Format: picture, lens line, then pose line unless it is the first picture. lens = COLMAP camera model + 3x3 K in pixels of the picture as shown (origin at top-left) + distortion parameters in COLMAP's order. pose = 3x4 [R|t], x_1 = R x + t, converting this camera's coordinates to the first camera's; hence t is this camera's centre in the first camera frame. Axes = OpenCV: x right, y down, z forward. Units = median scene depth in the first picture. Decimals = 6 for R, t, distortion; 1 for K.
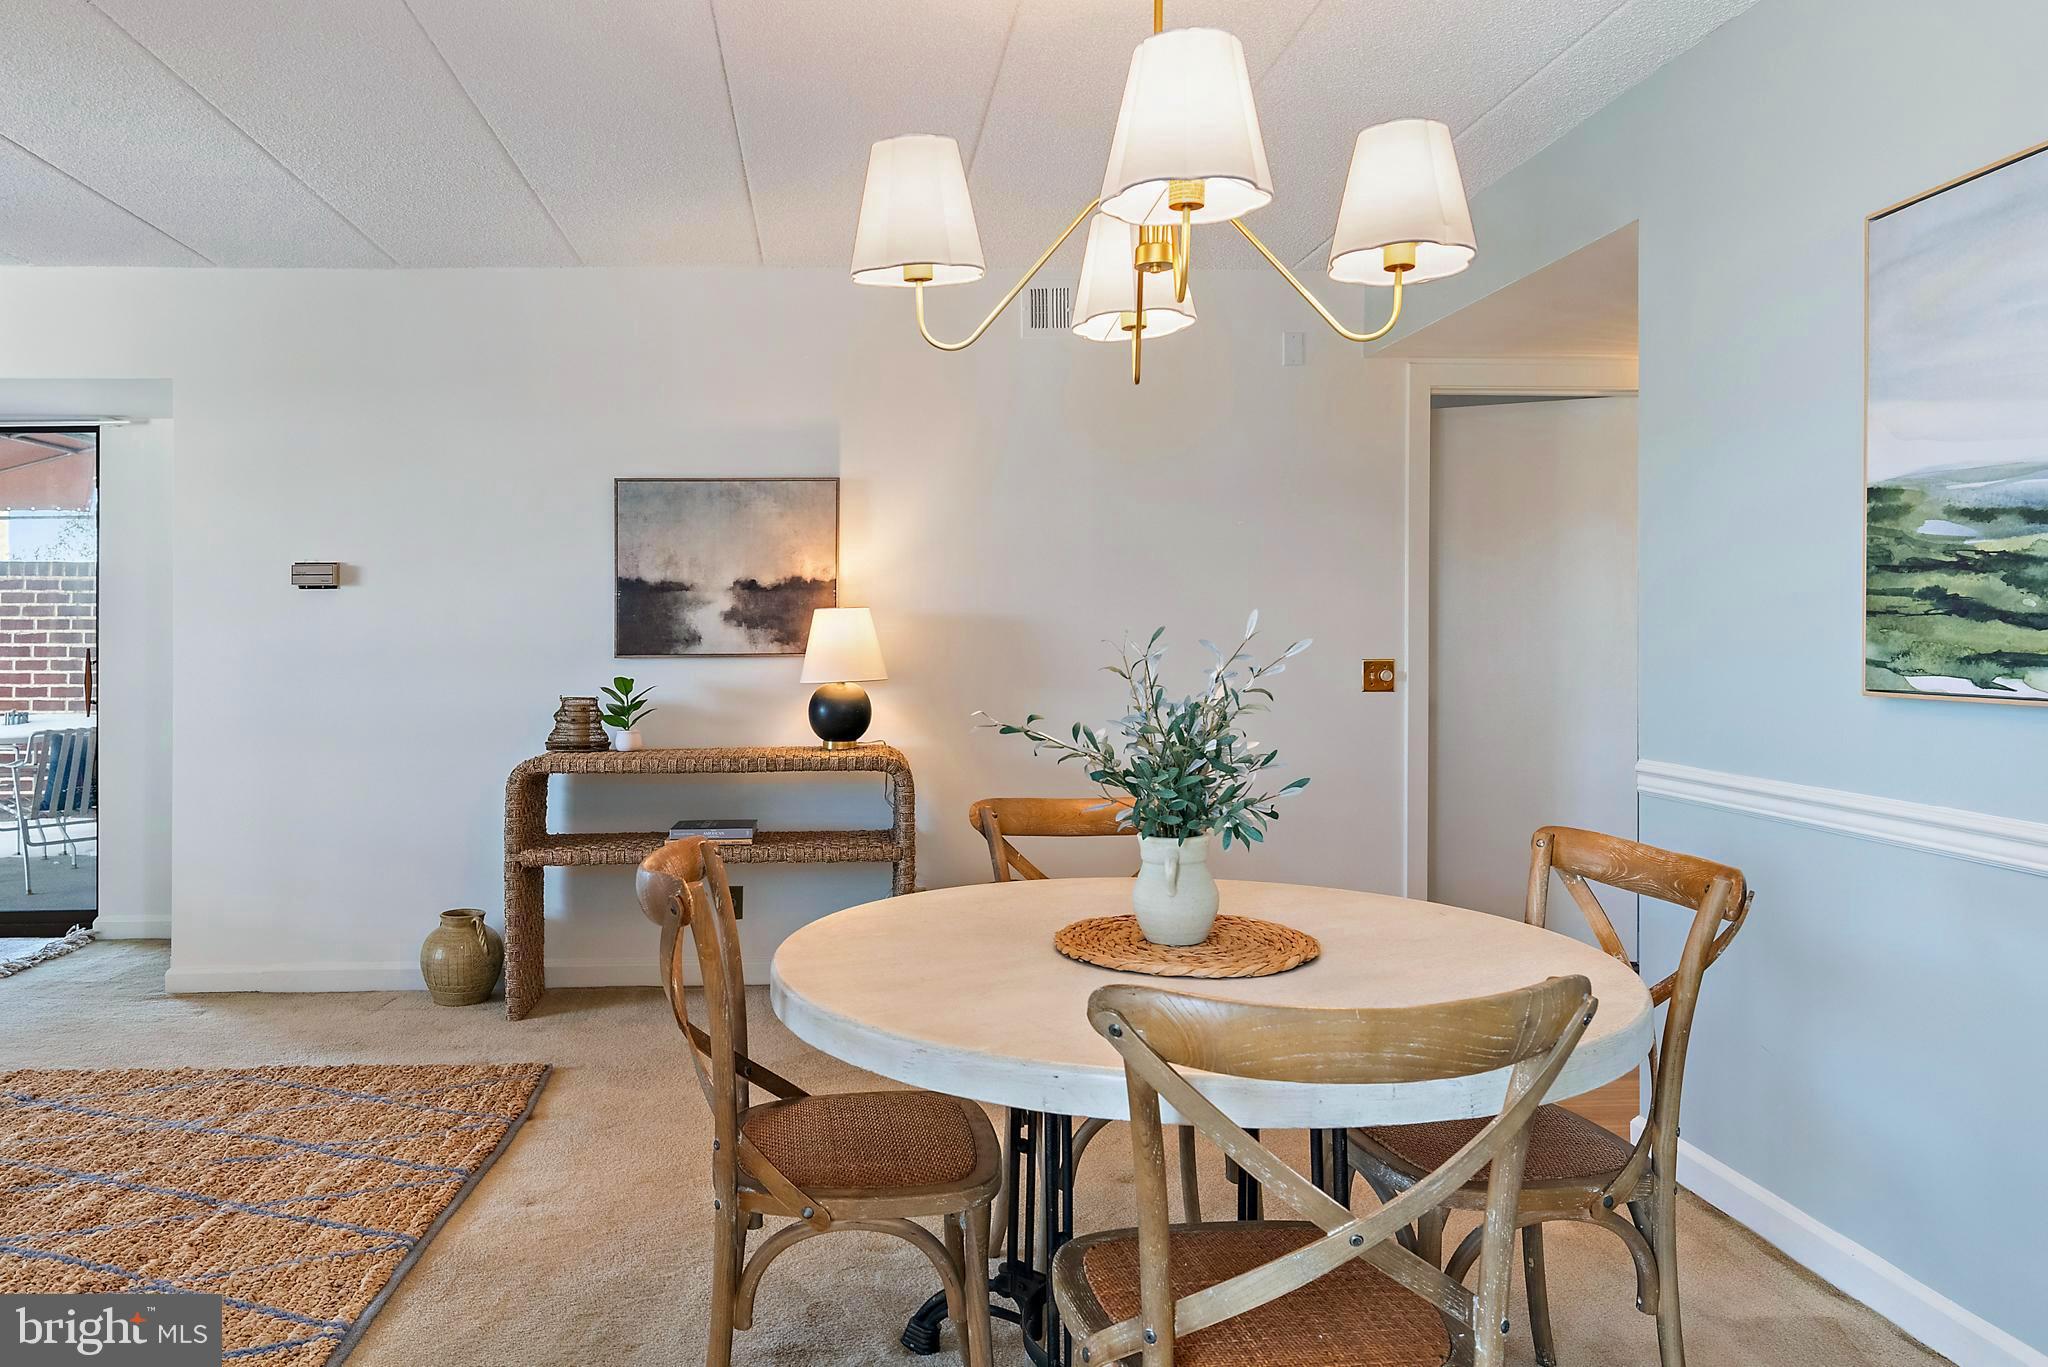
lens RADIAL K [[1438.8, 0, 912.4], [0, 1438.8, 670.3], [0, 0, 1]] dist [0.004266, -0.001076]
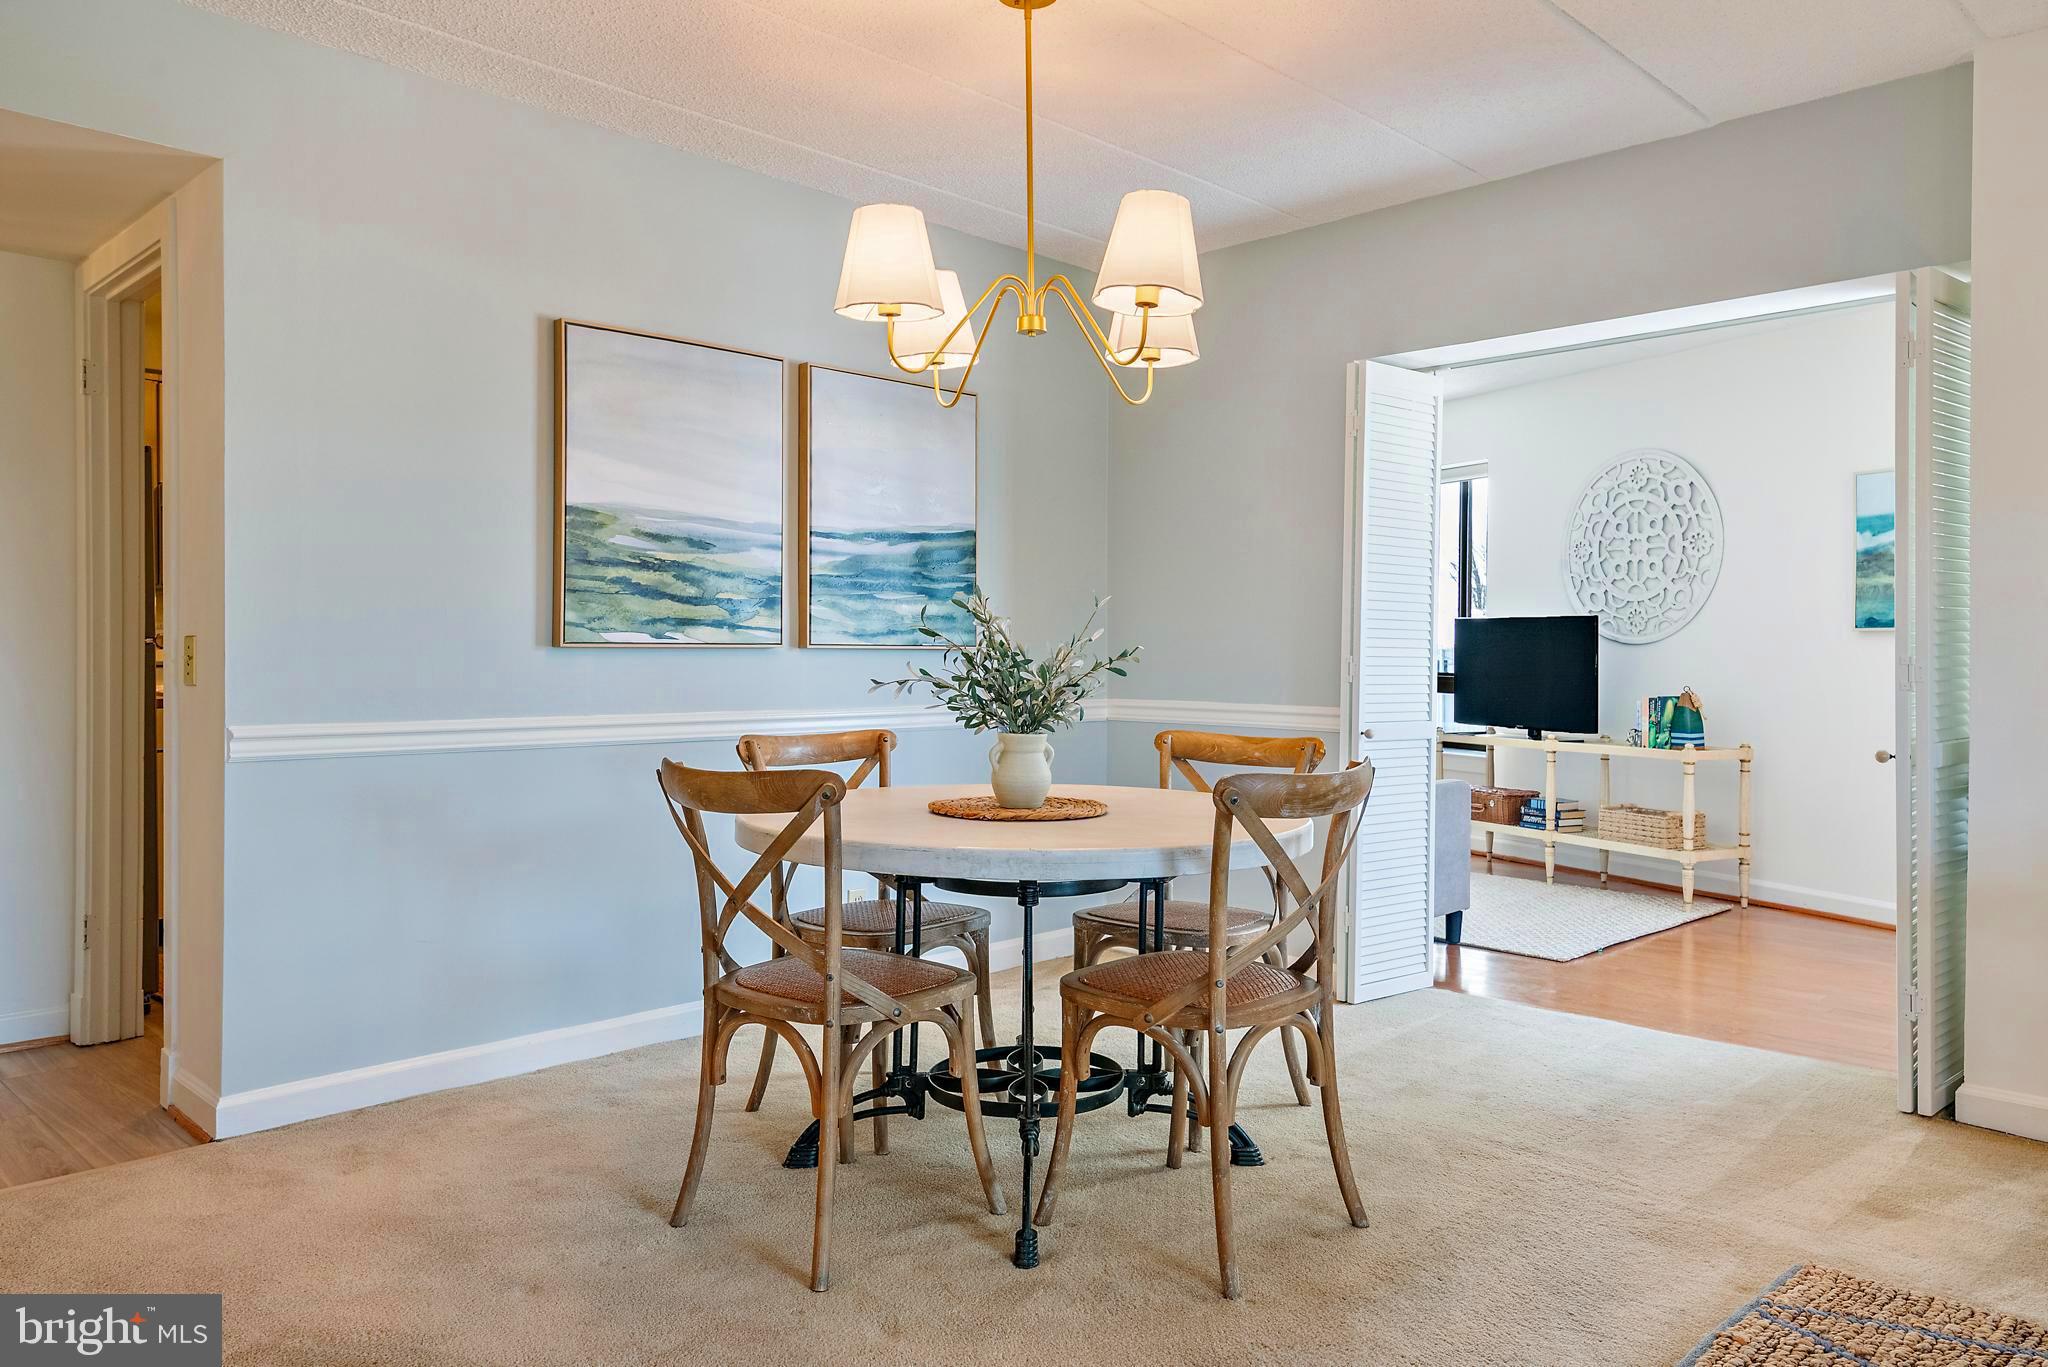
lens RADIAL K [[1406.2, 0, 1018.8], [0, 1406.2, 657.7], [0, 0, 1]] dist [0.013586, 0.000925]
pose [[-0.676242, -0.007249, 0.736644, -0.458749], [0.015001, 0.999609, 0.023607, 0.001199], [-0.736527, 0.027014, -0.675868, 1.062669]]
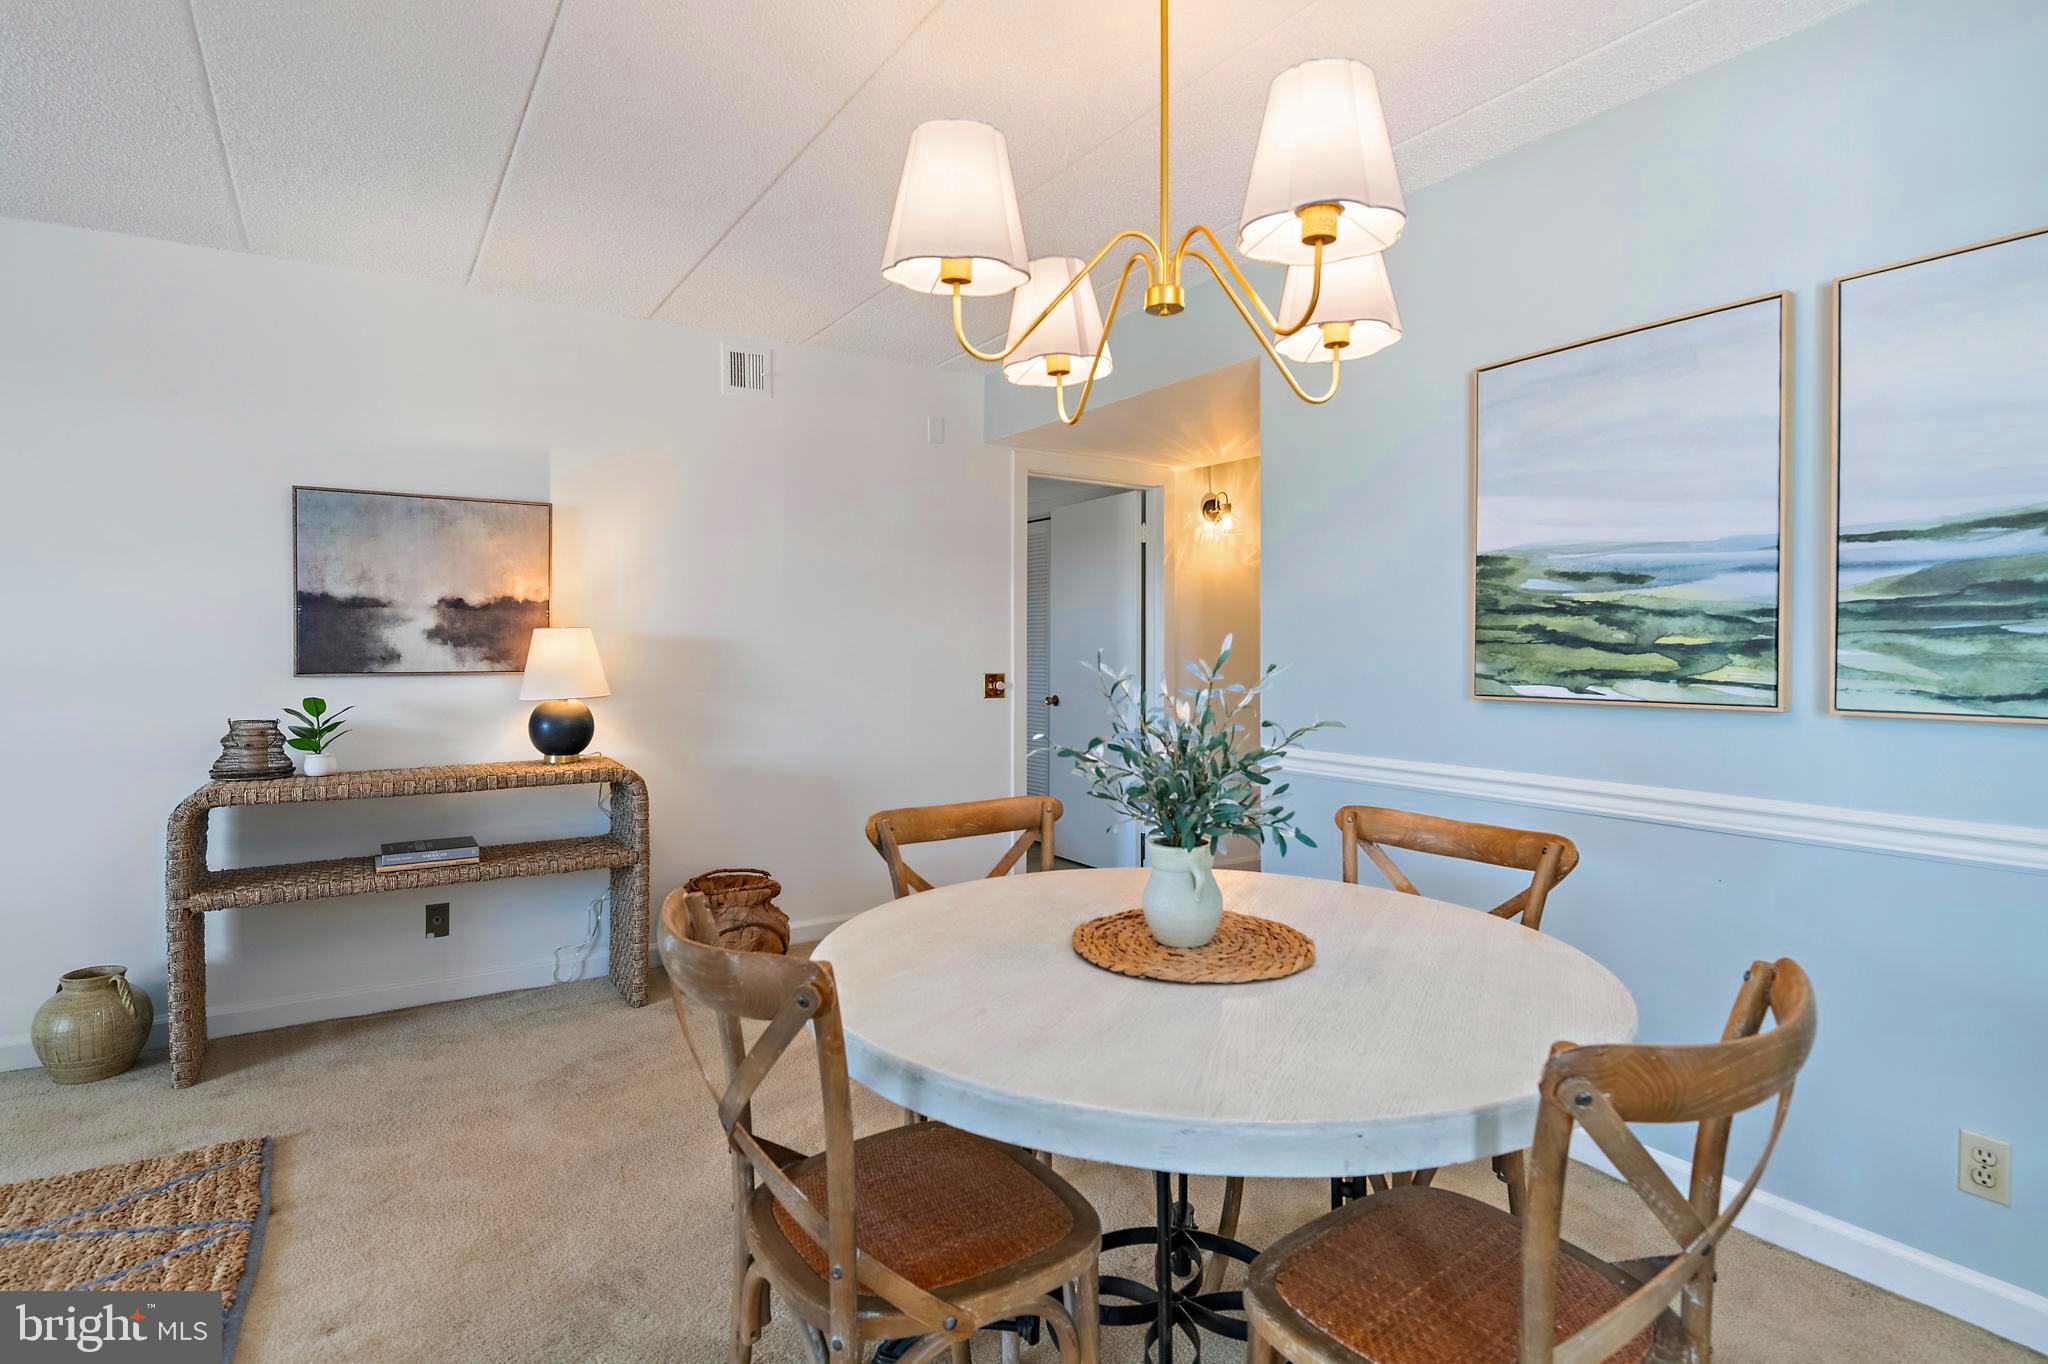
lens RADIAL K [[1037.4, 0, 1024.0], [0, 1037.4, 682.0], [0, 0, 1]] dist [-0.002781, -0.002432]
pose [[0.862752, -0.010612, 0.505515, -0.168941], [0.008895, 0.999944, 0.005812, -0.006166], [-0.505549, -0.000518, 0.862798, 0.214579]]
